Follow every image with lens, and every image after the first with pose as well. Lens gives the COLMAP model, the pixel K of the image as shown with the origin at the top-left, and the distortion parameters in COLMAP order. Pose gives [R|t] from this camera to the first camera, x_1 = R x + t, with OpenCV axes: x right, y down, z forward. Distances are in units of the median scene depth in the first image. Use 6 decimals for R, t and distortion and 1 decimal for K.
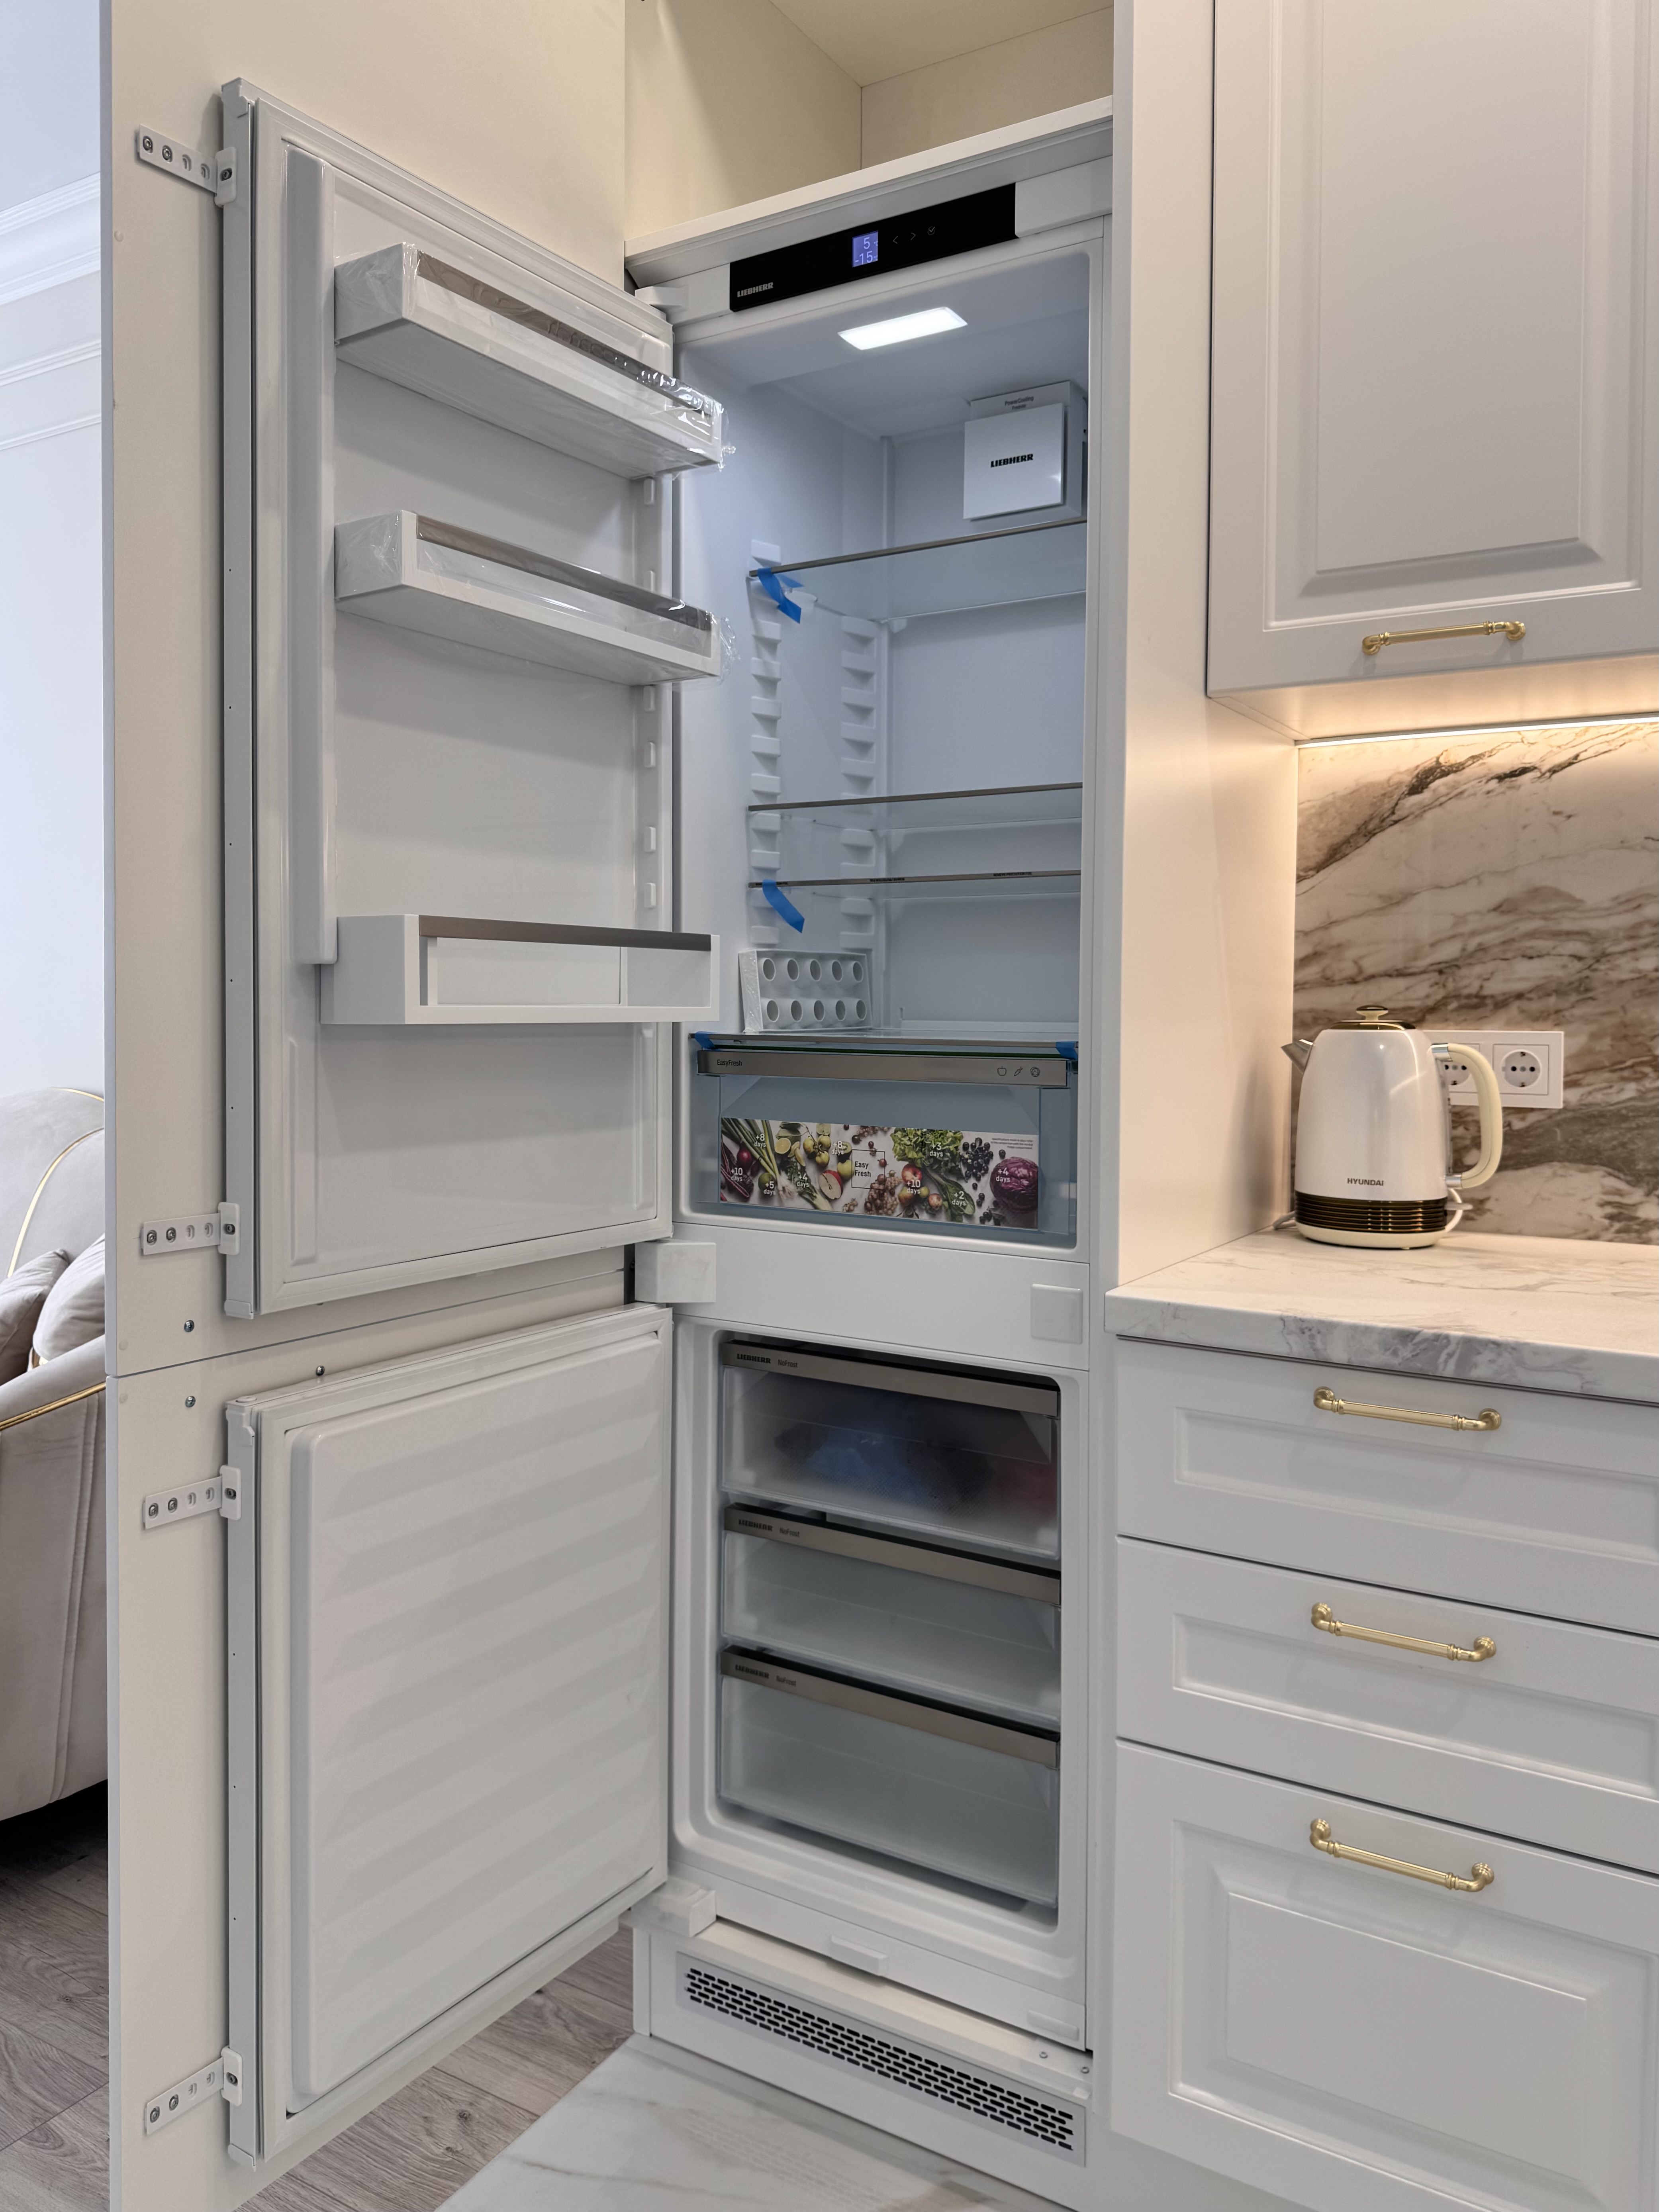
lens RADIAL K [[1598.3, 0, 823.8], [0, 1598.3, 1017.0], [0, 0, 1]] dist [0.029104, -0.055038]
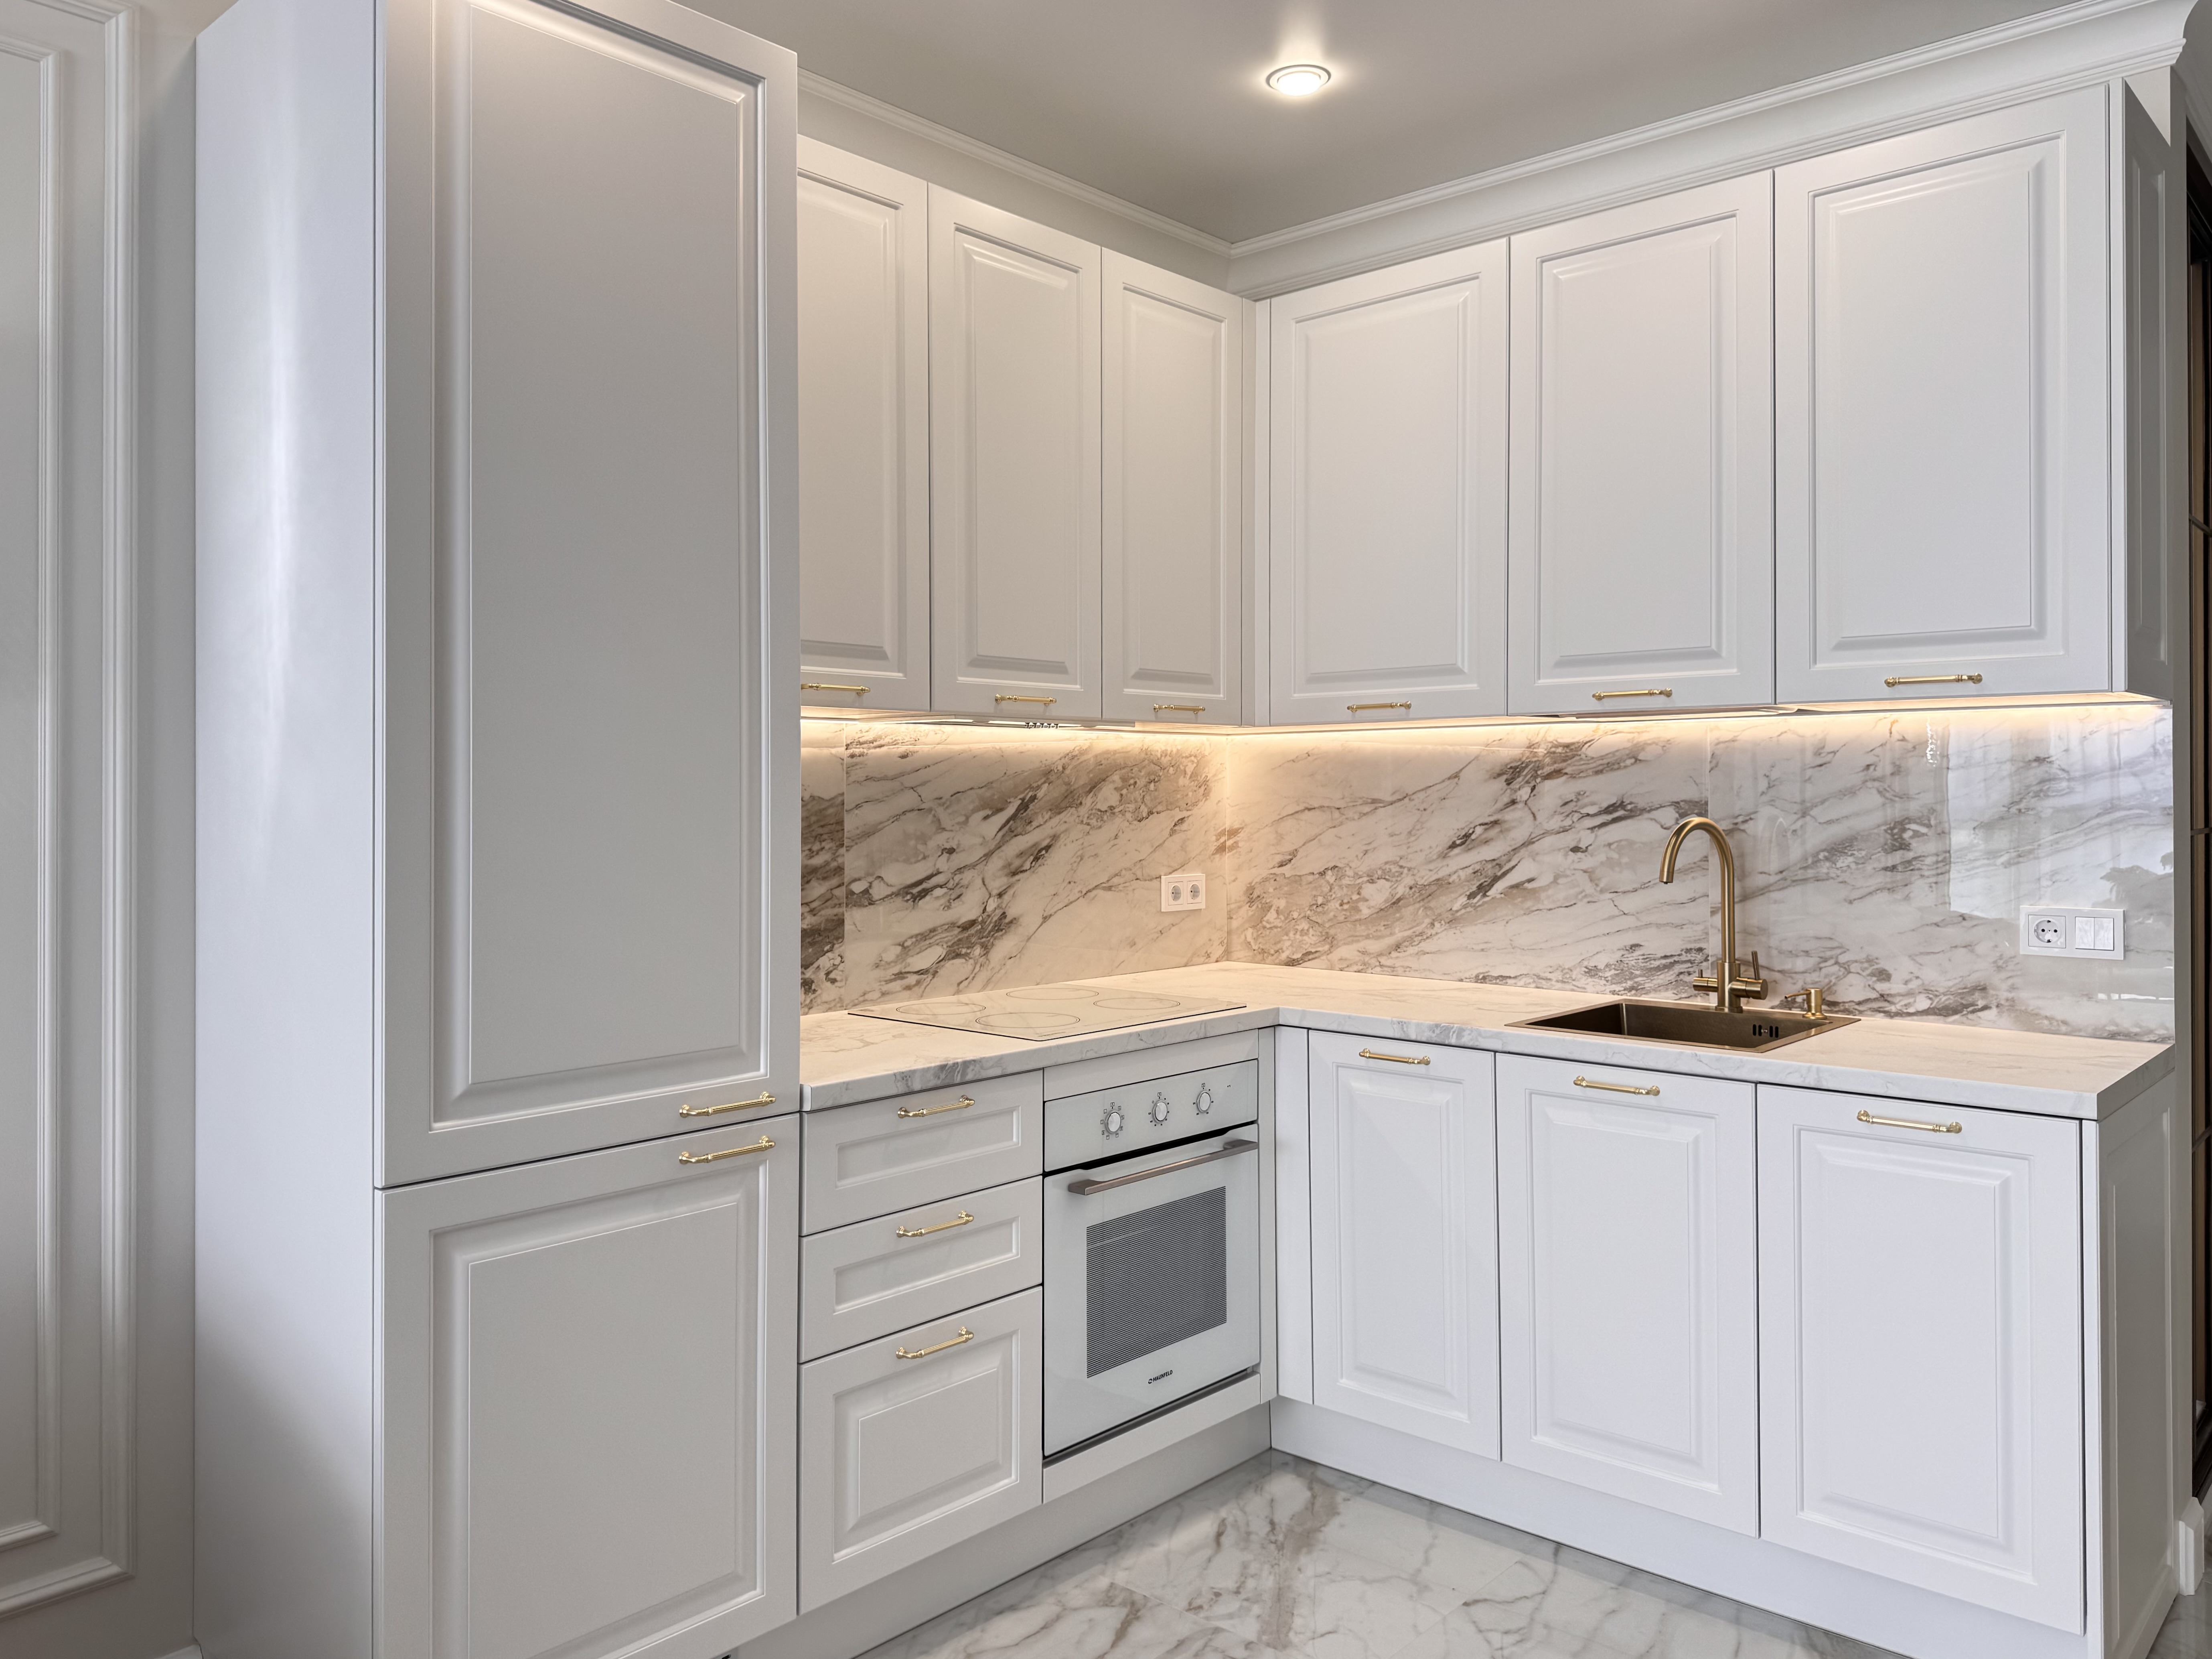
lens RADIAL K [[1598.4, 0, 1065.9], [0, 1598.4, 768.5], [0, 0, 1]] dist [0.029104, -0.055038]
pose [[0.192310, 0.003722, 0.981327, -1.122417], [0.015453, 0.999857, -0.006820, -0.111654], [-0.981213, 0.016476, 0.192225, 0.342735]]
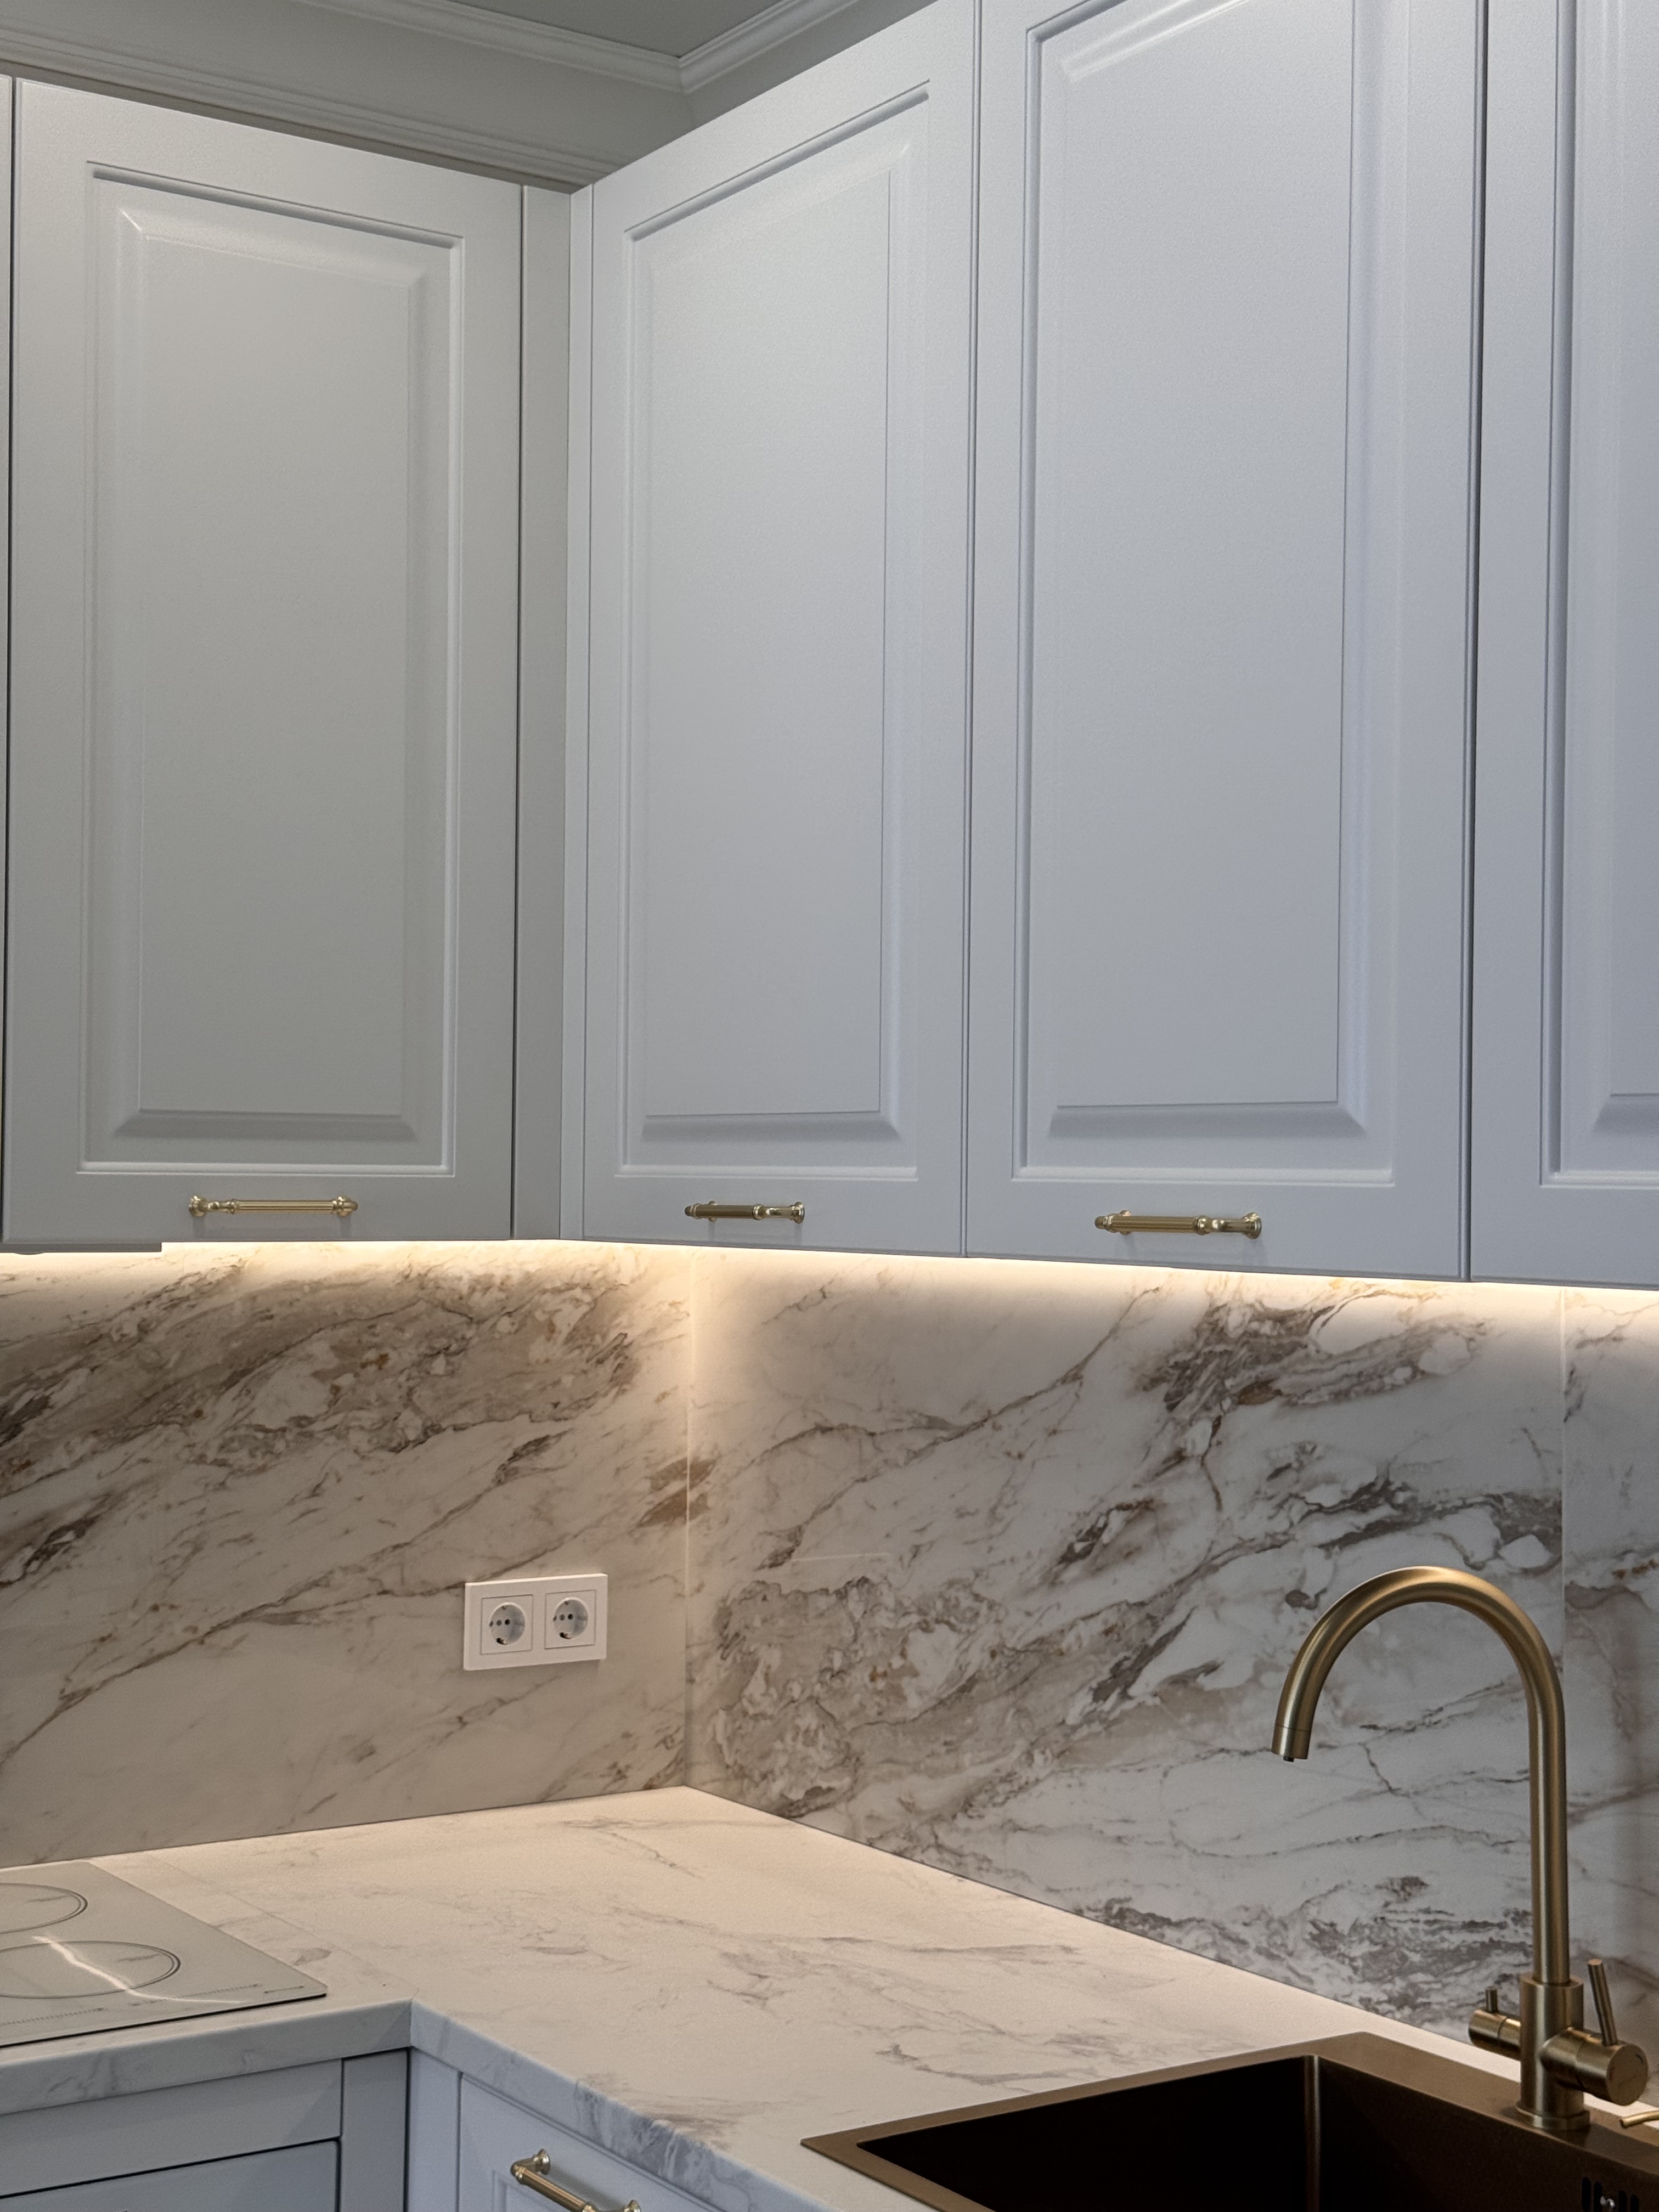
lens RADIAL K [[3145.6, 0, 863.5], [0, 3145.6, 1038.9], [0, 0, 1]] dist [0.102148, 0.000000]
pose [[0.410518, 0.029693, 0.911369, -0.497448], [0.002717, 0.999425, -0.033785, -0.222265], [-0.911849, 0.016346, 0.410201, -0.297317]]
